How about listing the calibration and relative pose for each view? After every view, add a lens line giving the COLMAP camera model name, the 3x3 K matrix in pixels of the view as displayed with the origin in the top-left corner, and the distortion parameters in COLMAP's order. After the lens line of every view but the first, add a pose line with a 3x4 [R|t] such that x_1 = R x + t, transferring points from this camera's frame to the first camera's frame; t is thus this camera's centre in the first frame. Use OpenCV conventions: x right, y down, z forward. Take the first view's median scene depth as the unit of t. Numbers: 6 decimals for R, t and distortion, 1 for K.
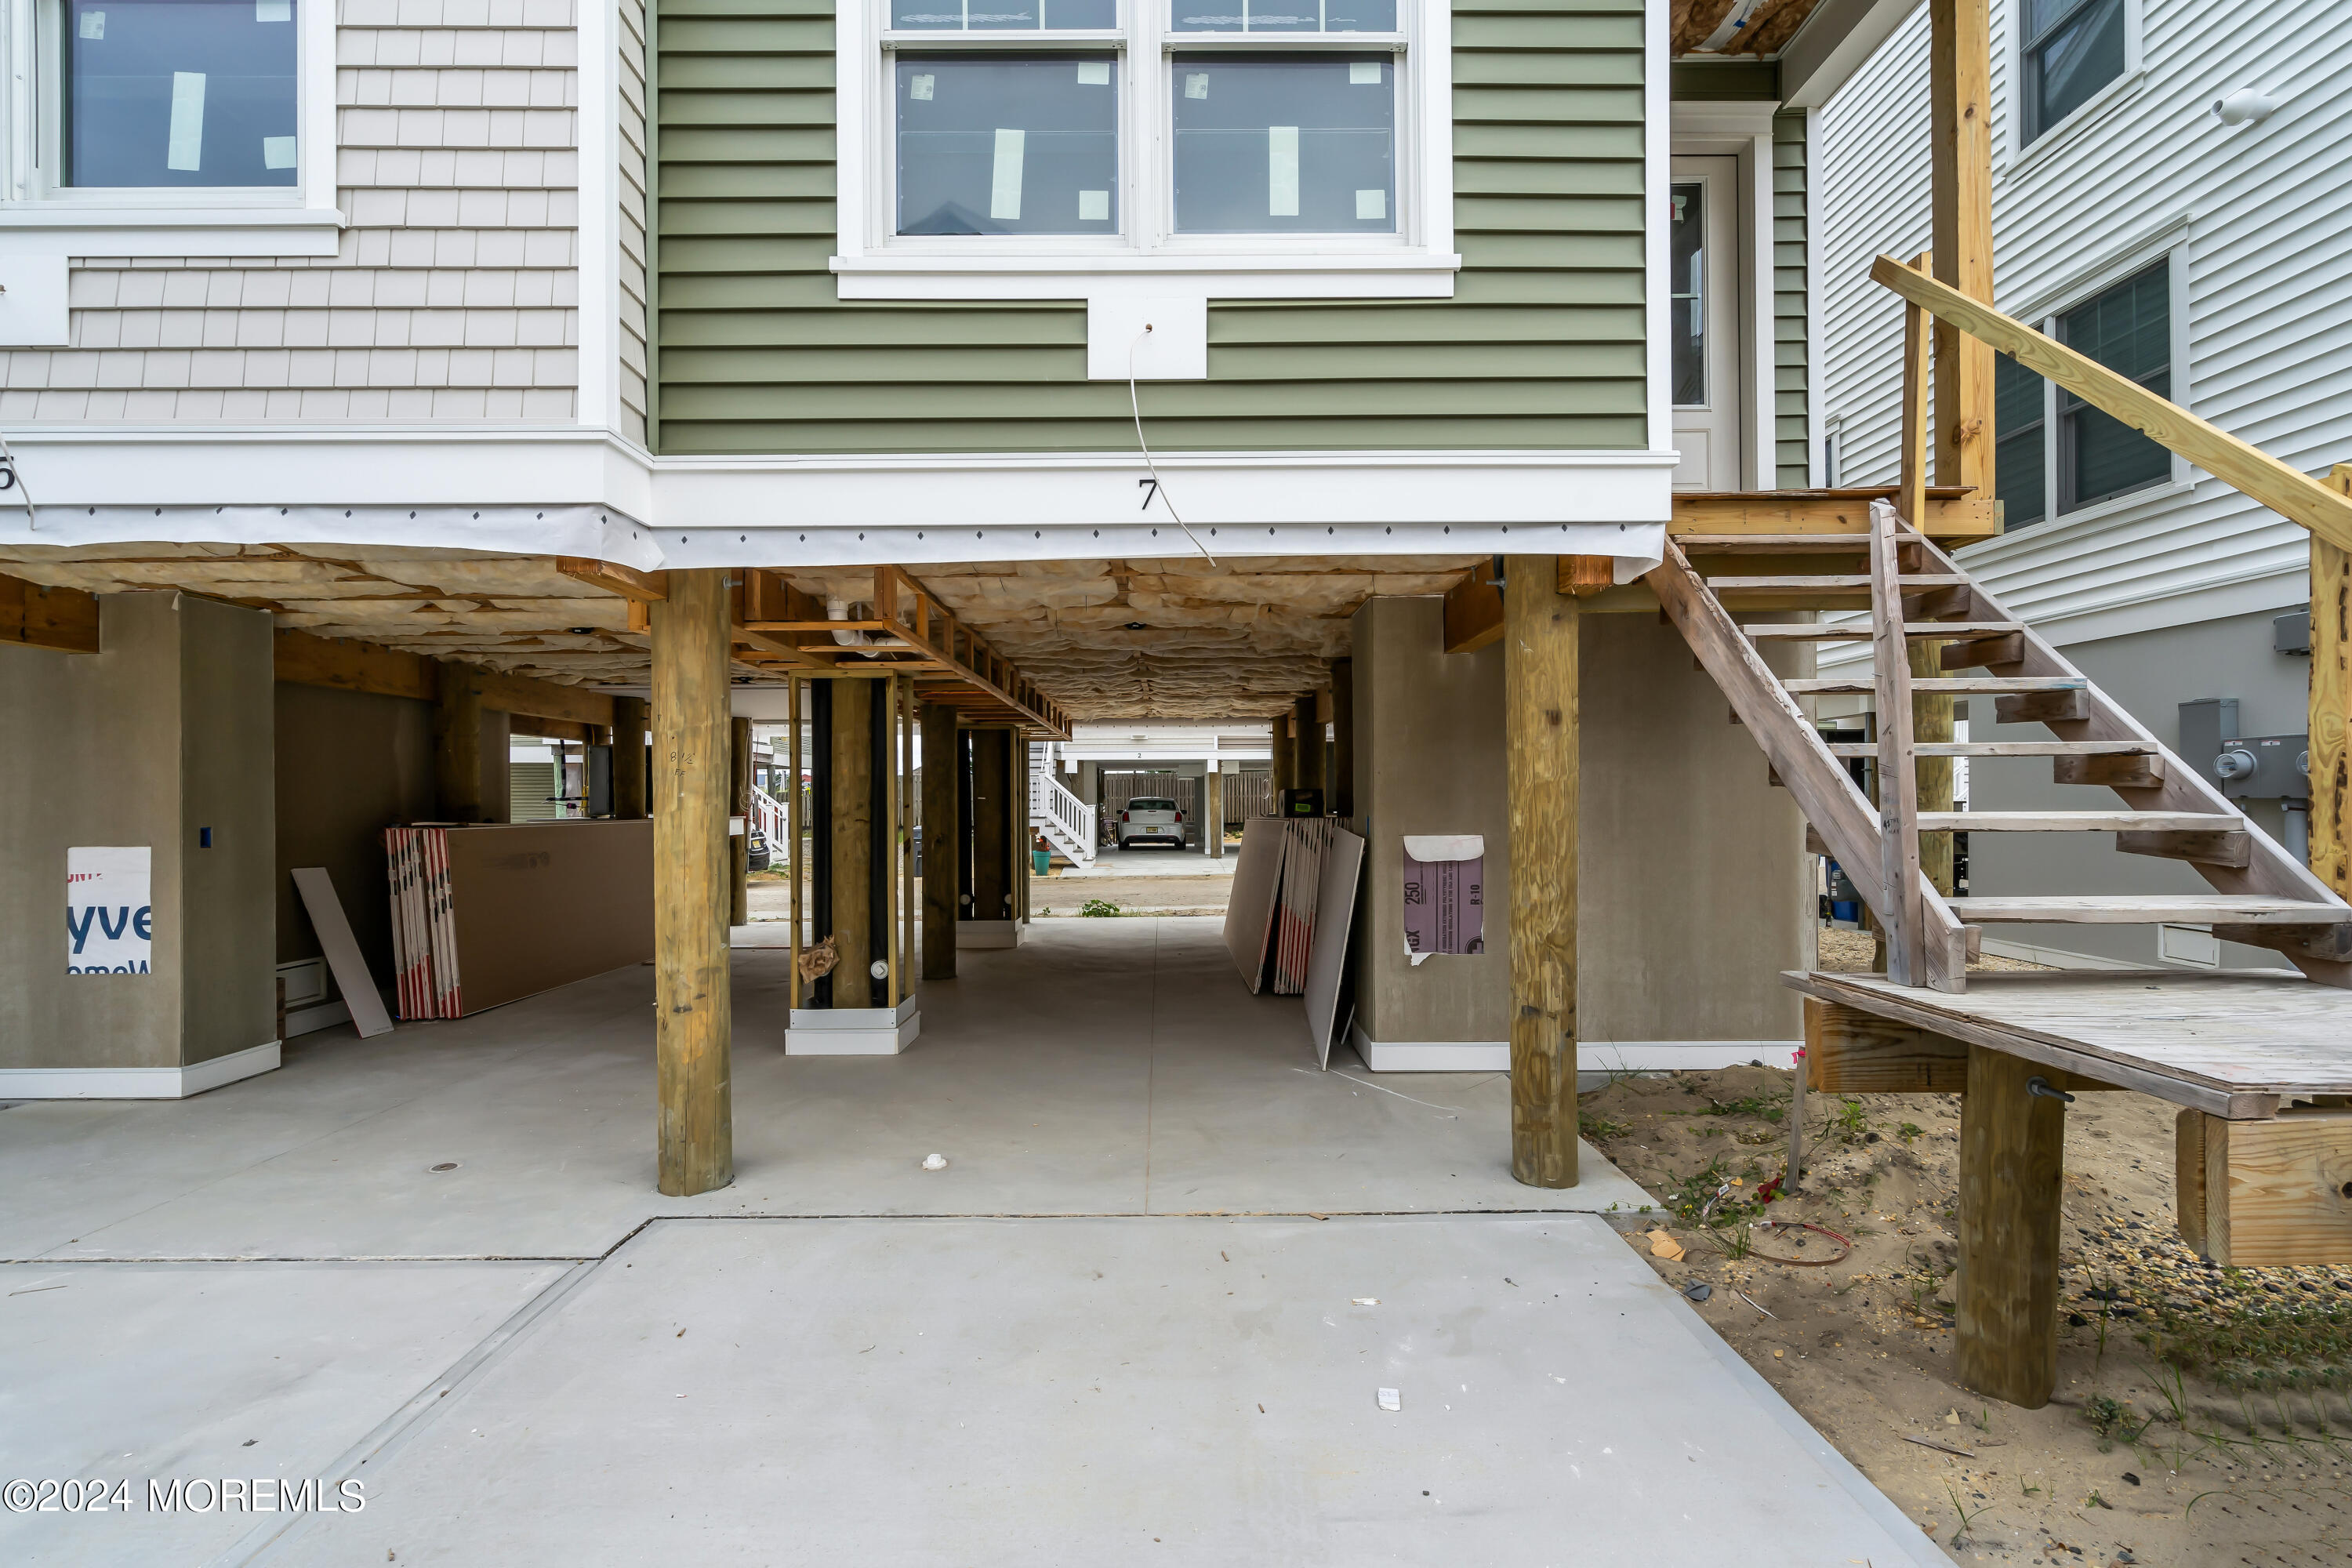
lens RADIAL K [[1049.0, 0, 1179.7], [0, 1049.0, 791.6], [0, 0, 1]] dist [-0.003039, 0.001450]
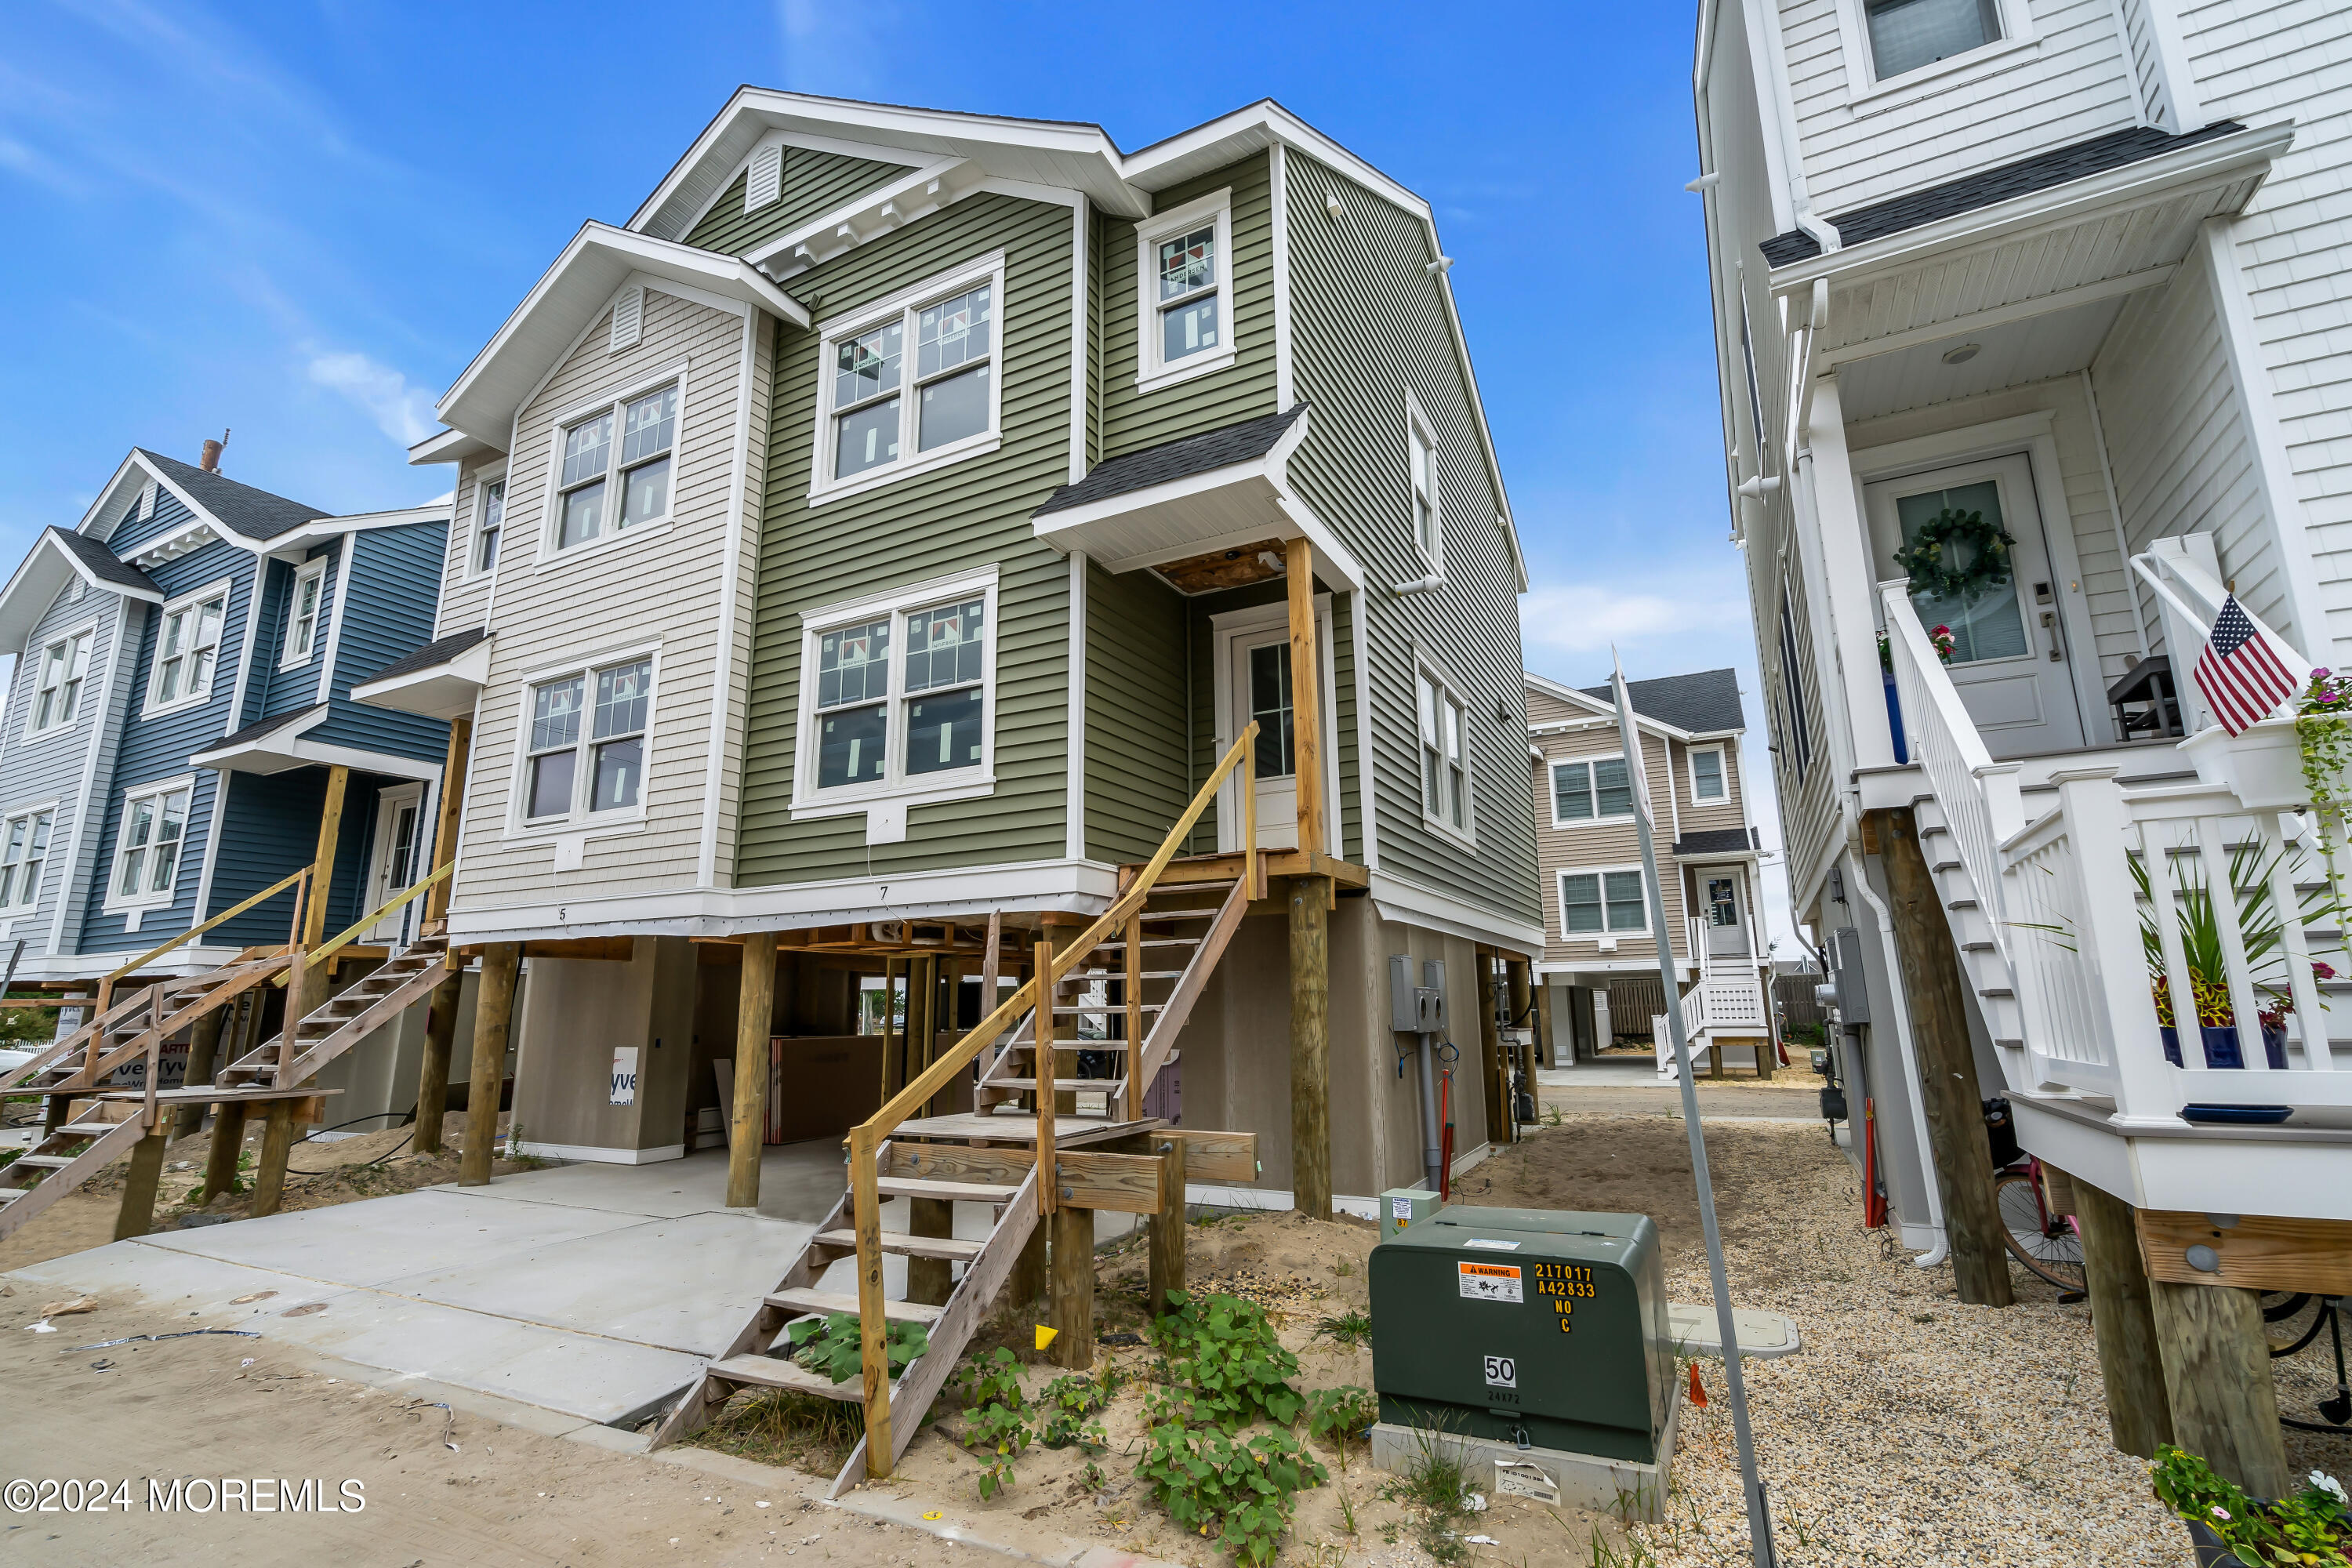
lens RADIAL K [[1049.0, 0, 1194.9], [0, 1049.0, 782.7], [0, 0, 1]] dist [-0.003039, 0.001450]
pose [[0.885746, -0.103273, -0.452536, 1.537564], [0.011041, 0.979347, -0.201885, -0.048340], [0.464039, 0.173822, 0.868593, -0.667355]]
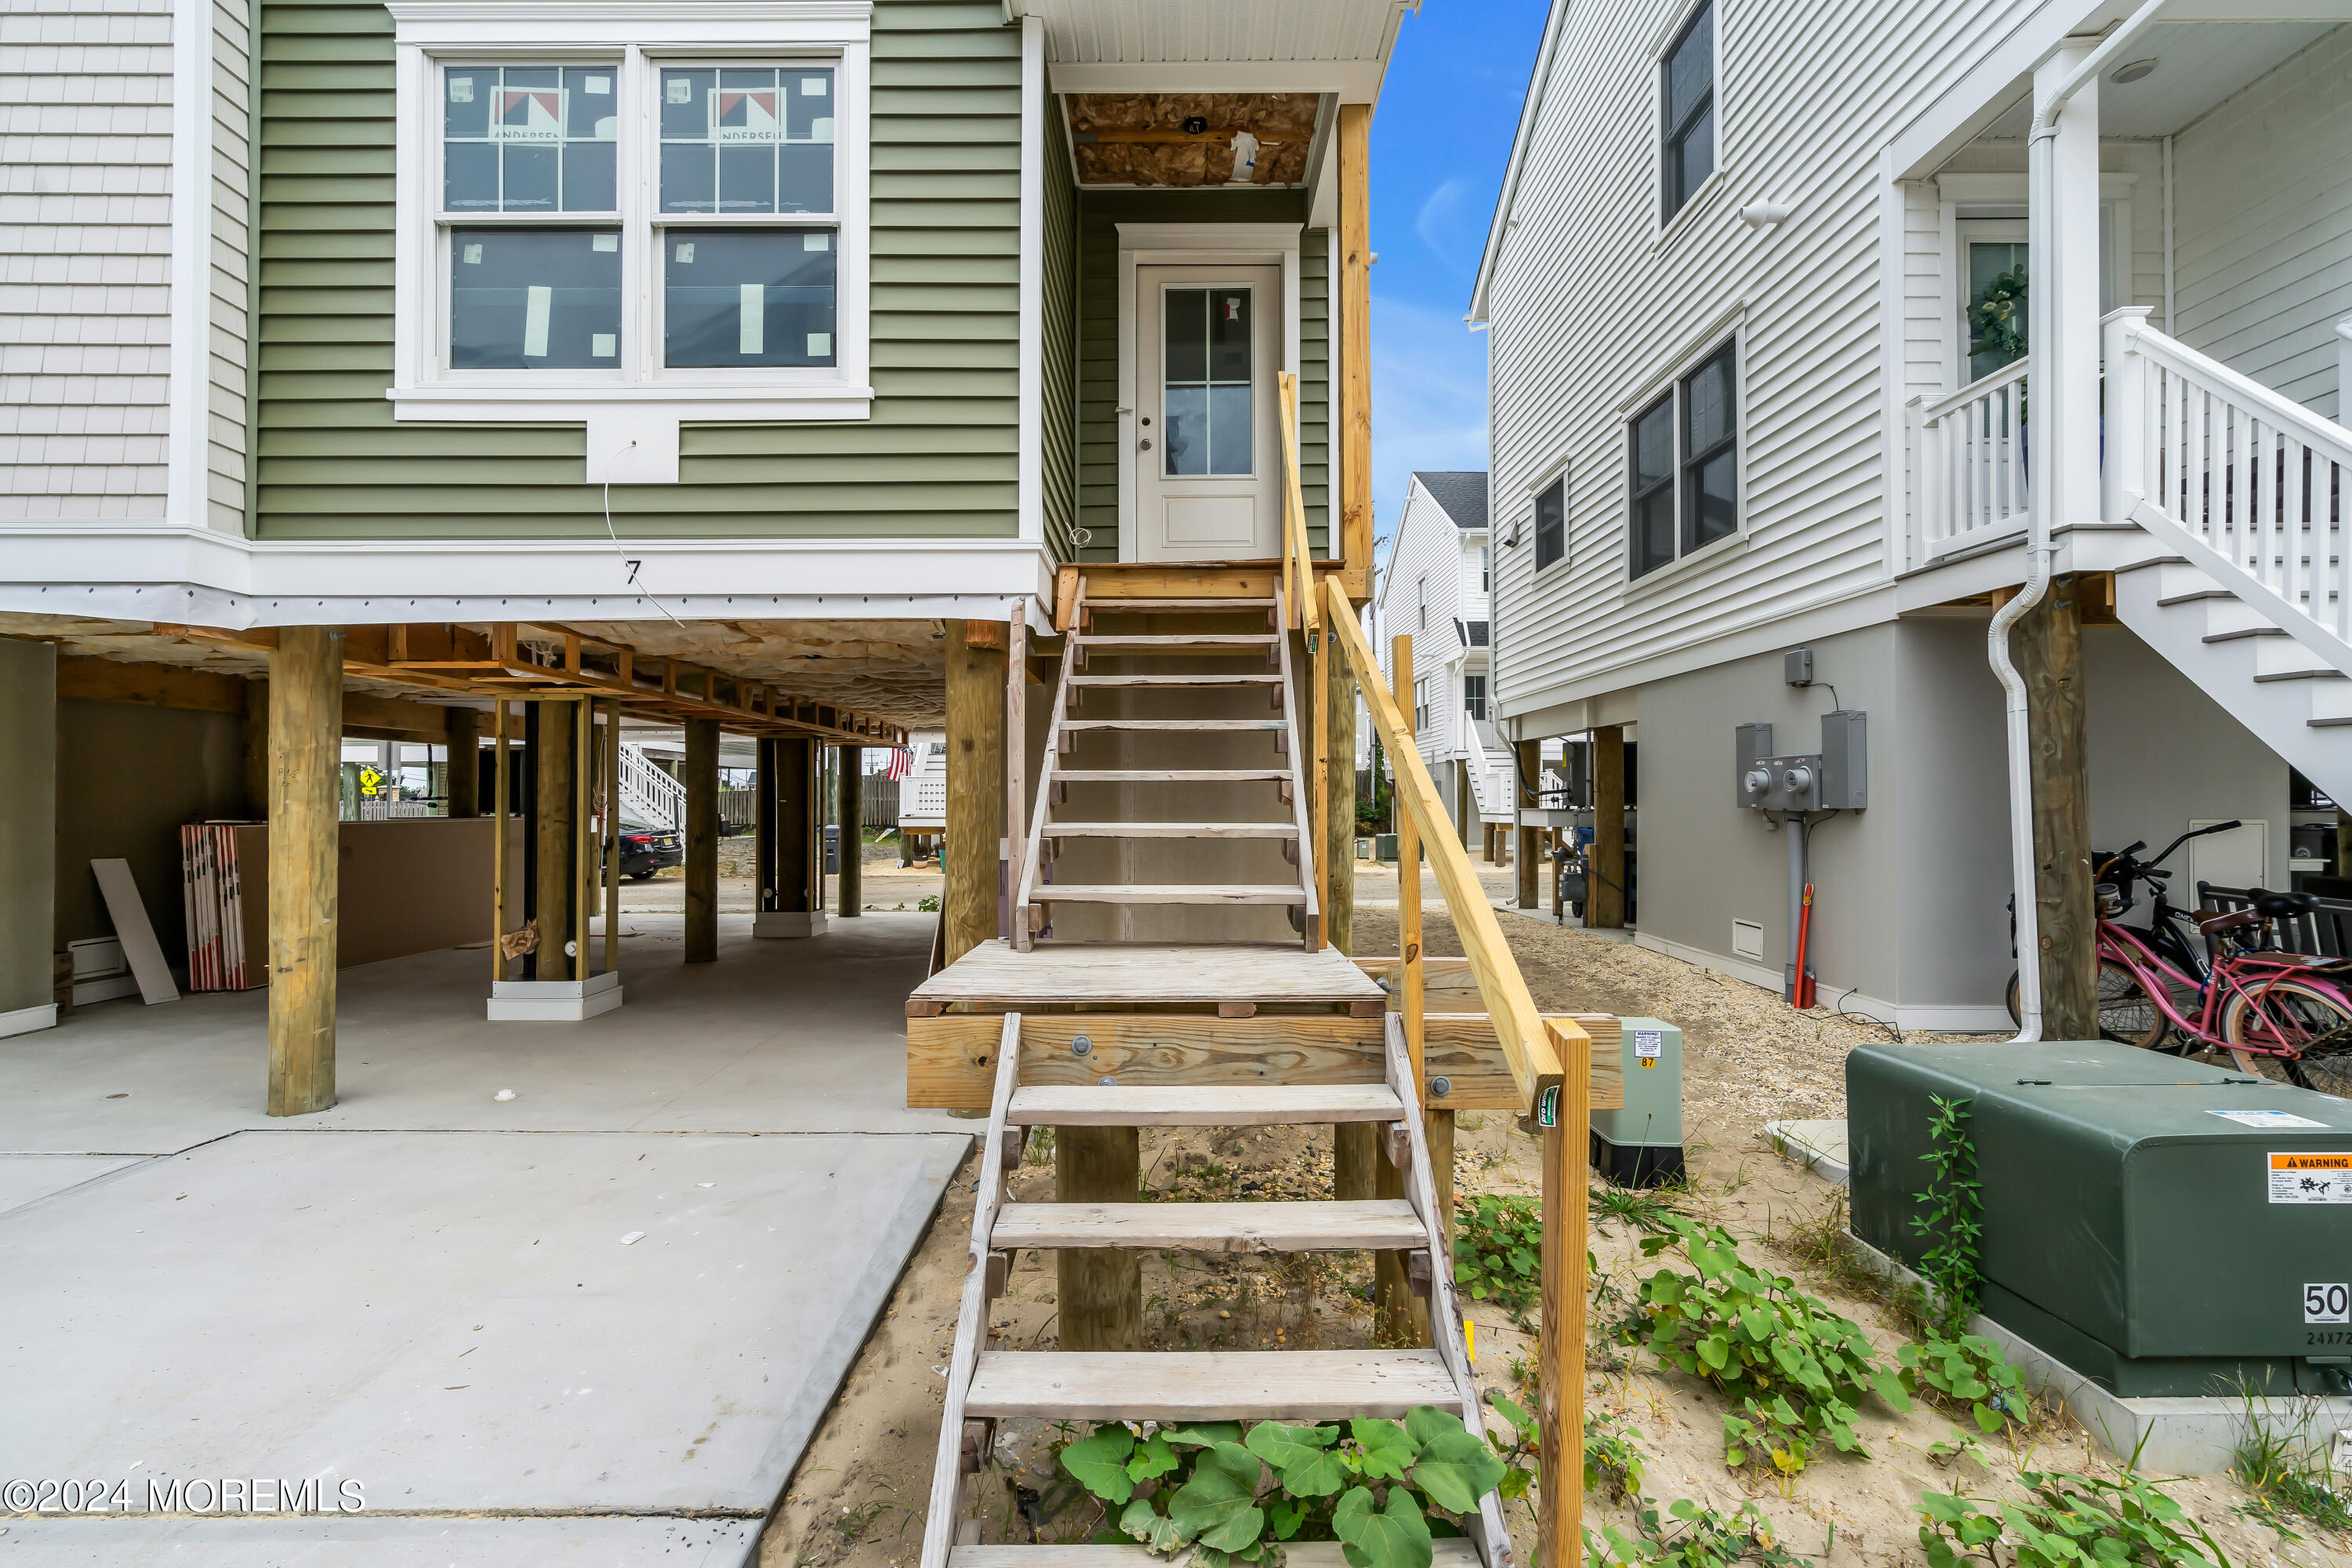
lens RADIAL K [[1049.0, 0, 1168.7], [0, 1049.0, 782.9], [0, 0, 1]] dist [-0.003039, 0.001450]
pose [[0.999892, 0.006833, -0.012982, 0.614652], [-0.006947, 0.999937, -0.008800, -0.016315], [0.012921, 0.008890, 0.999877, -0.263210]]
